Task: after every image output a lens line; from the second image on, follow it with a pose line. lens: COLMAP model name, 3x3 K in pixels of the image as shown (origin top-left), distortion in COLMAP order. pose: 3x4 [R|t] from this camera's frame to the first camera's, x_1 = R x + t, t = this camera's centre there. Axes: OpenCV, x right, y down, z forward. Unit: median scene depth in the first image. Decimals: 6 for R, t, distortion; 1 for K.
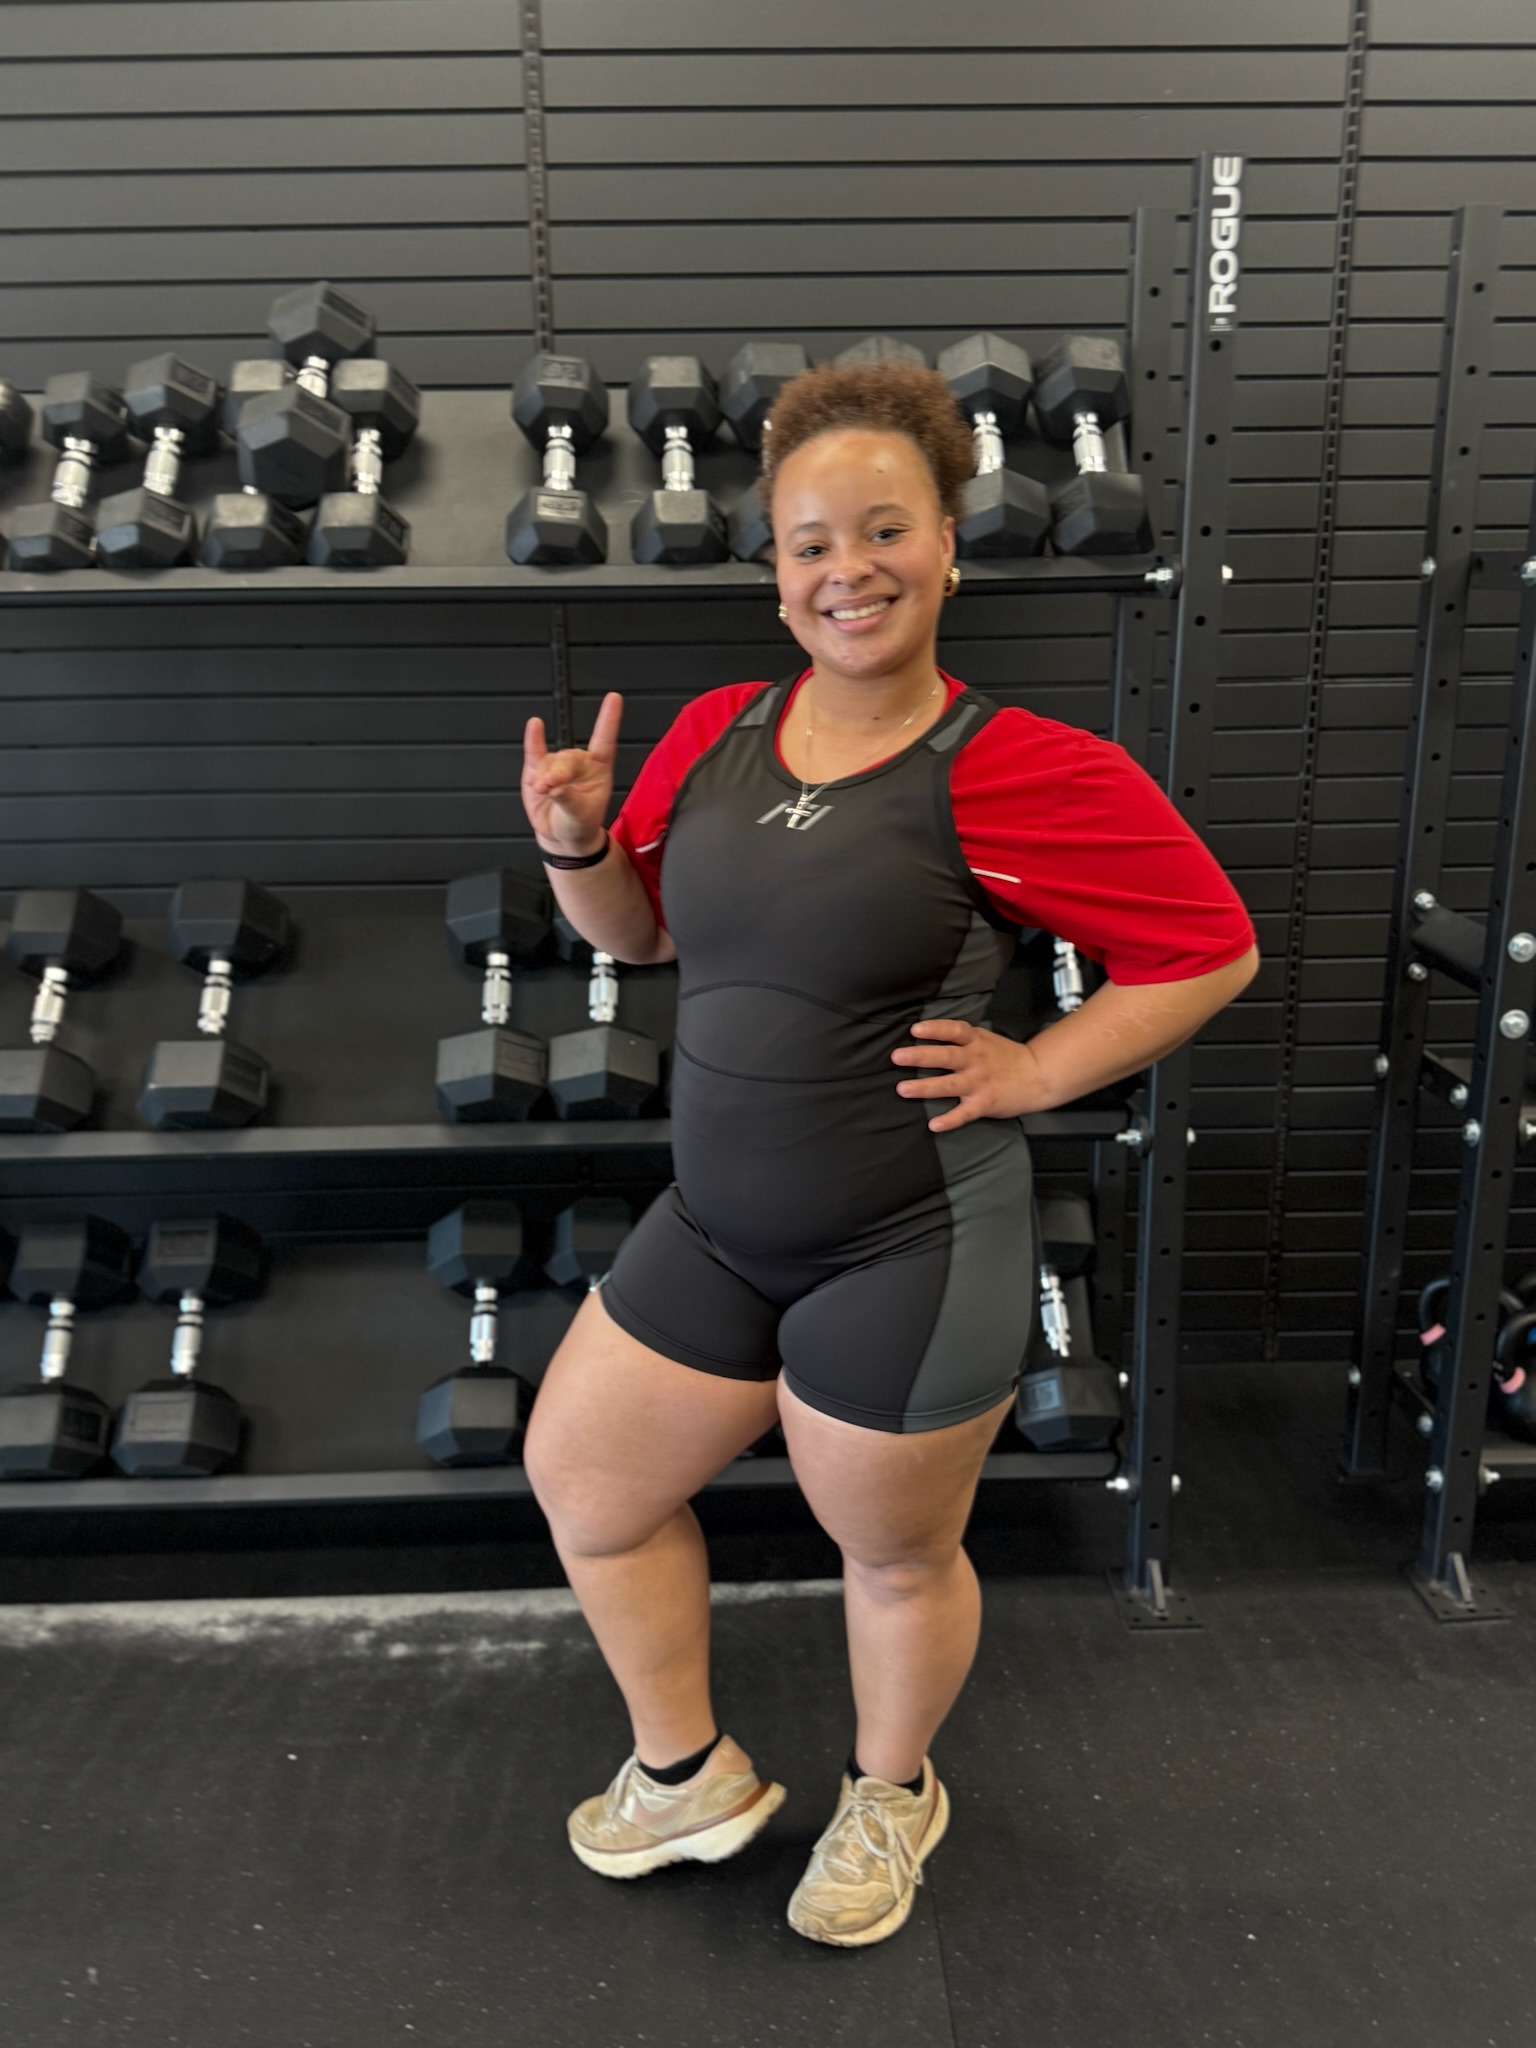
lens RADIAL K [[1674.1, 0, 768.0], [0, 1674.1, 1024.0], [0, 0, 1]] dist [0.053472, -0.102726]
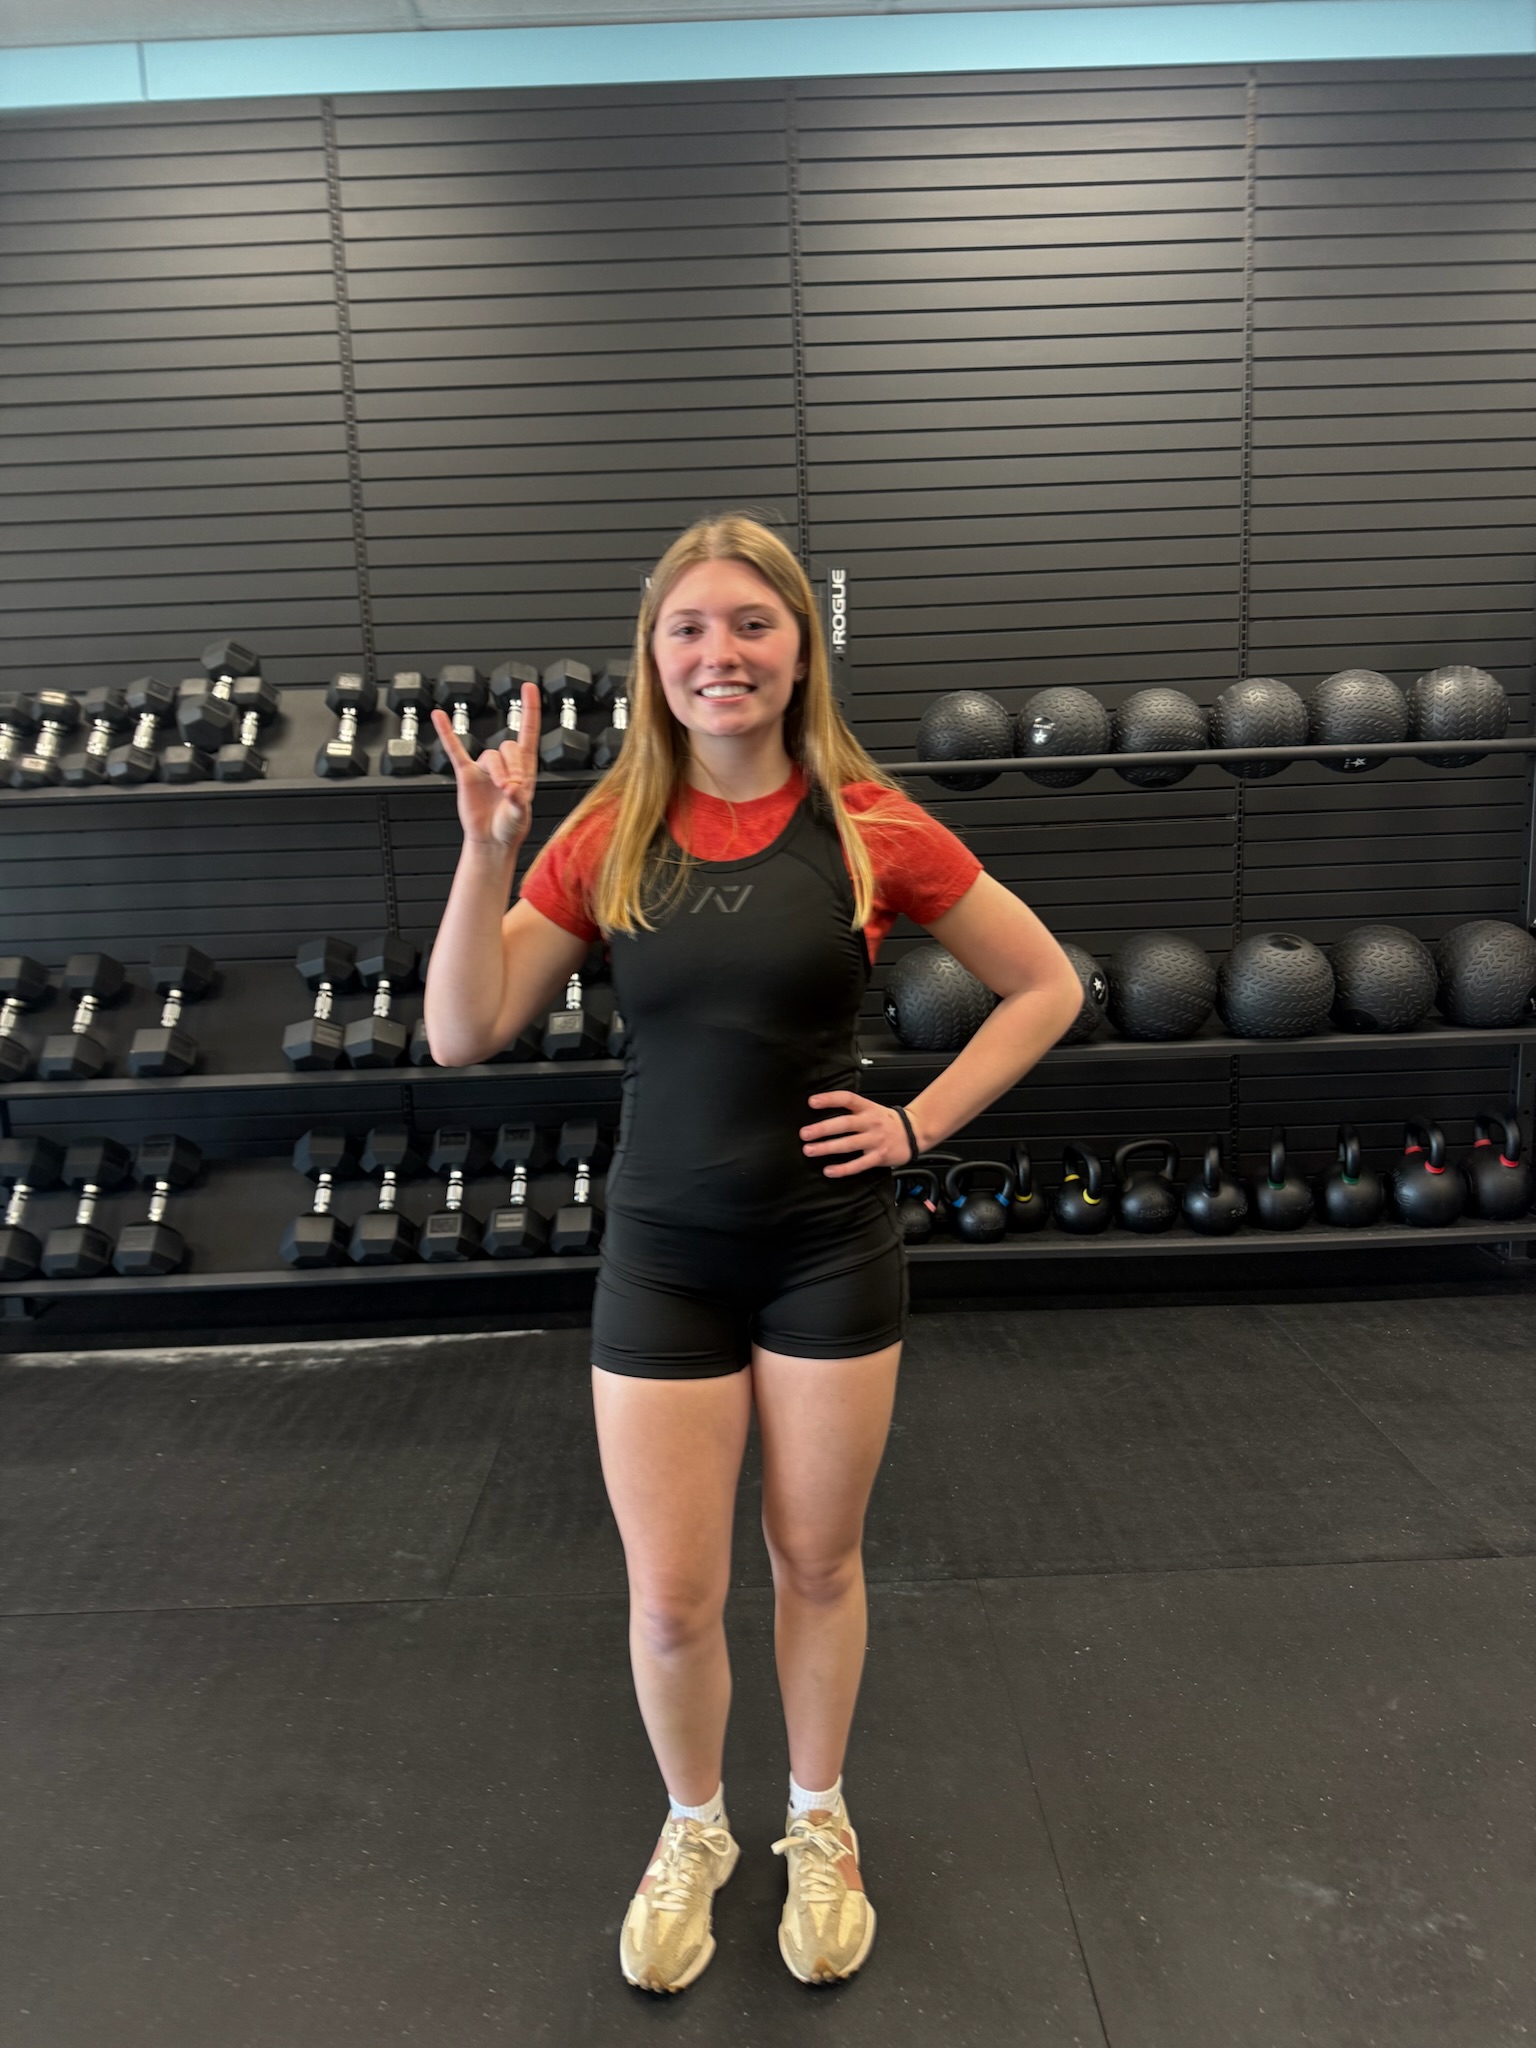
lens RADIAL K [[1399.3, 0, 737.2], [0, 1399.3, 1014.4], [0, 0, 1]] dist [0.104916, -0.220324]
pose [[0.999597, -0.018666, -0.021384, 0.344059], [0.016502, 0.995123, -0.097250, 0.158984], [0.023095, 0.096858, 0.995030, -0.565763]]
